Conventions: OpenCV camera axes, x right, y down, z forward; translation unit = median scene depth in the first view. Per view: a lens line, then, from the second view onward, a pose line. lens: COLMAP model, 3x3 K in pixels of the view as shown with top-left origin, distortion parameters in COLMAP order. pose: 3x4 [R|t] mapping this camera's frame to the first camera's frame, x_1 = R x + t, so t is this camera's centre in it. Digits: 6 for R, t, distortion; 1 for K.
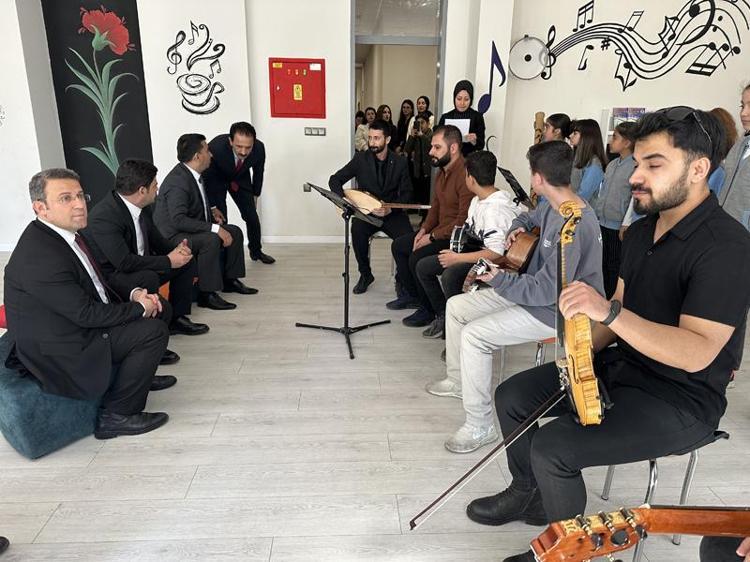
lens RADIAL K [[533.6, 0, 374.2], [0, 533.6, 284.7], [0, 0, 1]] dist [0.030092, -0.039246]
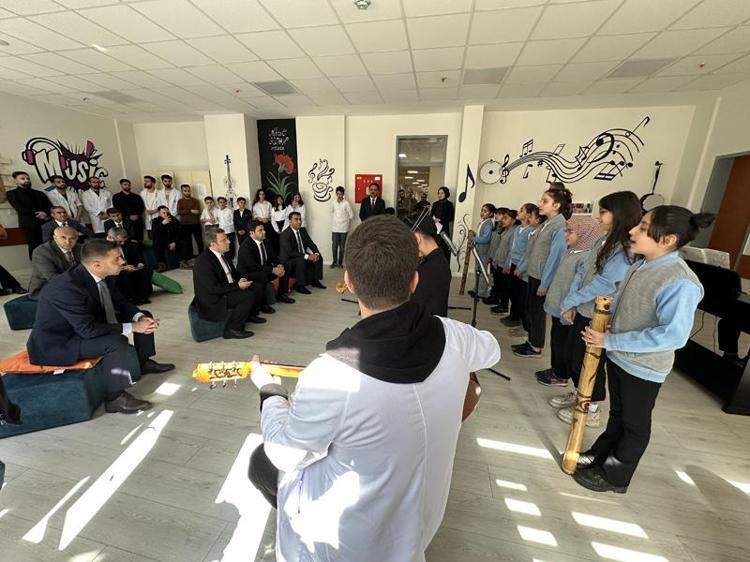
lens RADIAL K [[297.9, 0, 375.6], [0, 297.9, 283.7], [0, 0, 1]] dist [-0.002693, -0.000317]
pose [[0.966554, 0.074153, -0.245510, 0.185143], [-0.080956, 0.996560, -0.017720, 0.003339], [0.243351, 0.037003, 0.969232, -0.059433]]
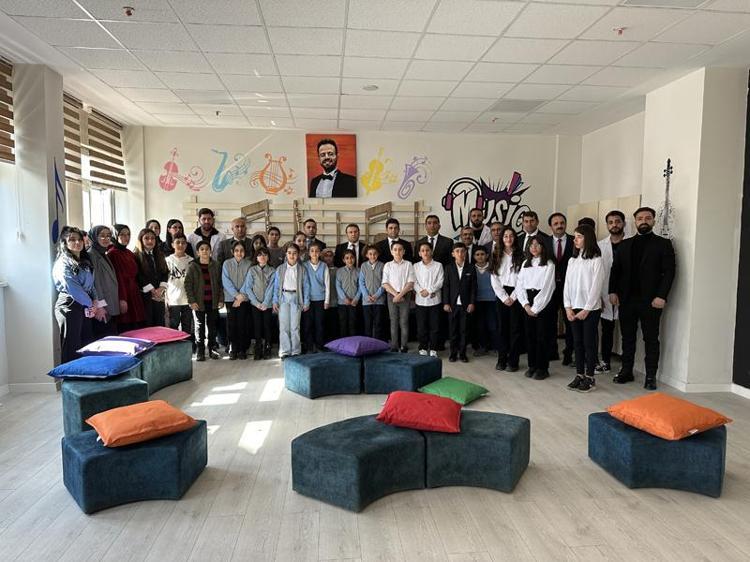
lens RADIAL K [[533.6, 0, 371.0], [0, 533.6, 287.4], [0, 0, 1]] dist [0.030092, -0.039246]
pose [[0.027090, 0.074291, -0.996869, 0.304209], [-0.286938, 0.955846, 0.063436, -0.139893], [0.957566, 0.284321, 0.047211, 0.378450]]
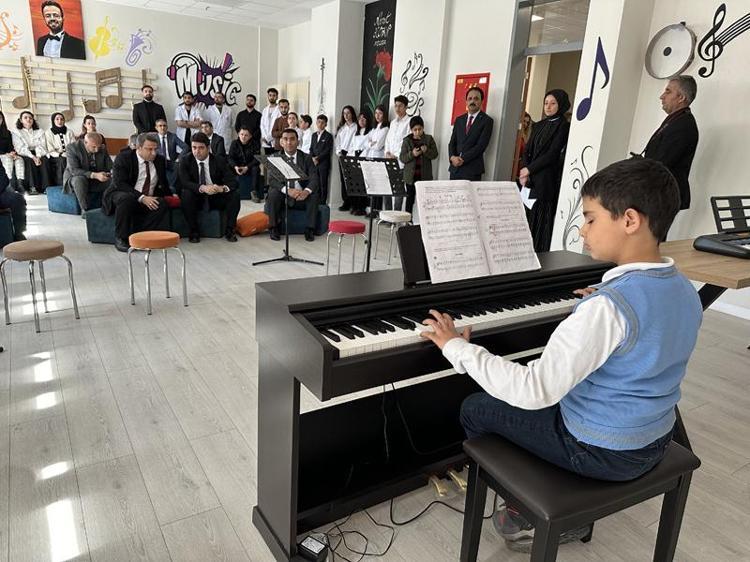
lens RADIAL K [[533.6, 0, 374.8], [0, 533.6, 280.8], [0, 0, 1]] dist [0.030092, -0.039246]
pose [[0.495927, 0.247384, -0.832380, 0.805746], [-0.296640, 0.949160, 0.105355, -0.064959], [0.816126, 0.194668, 0.544099, 0.299477]]
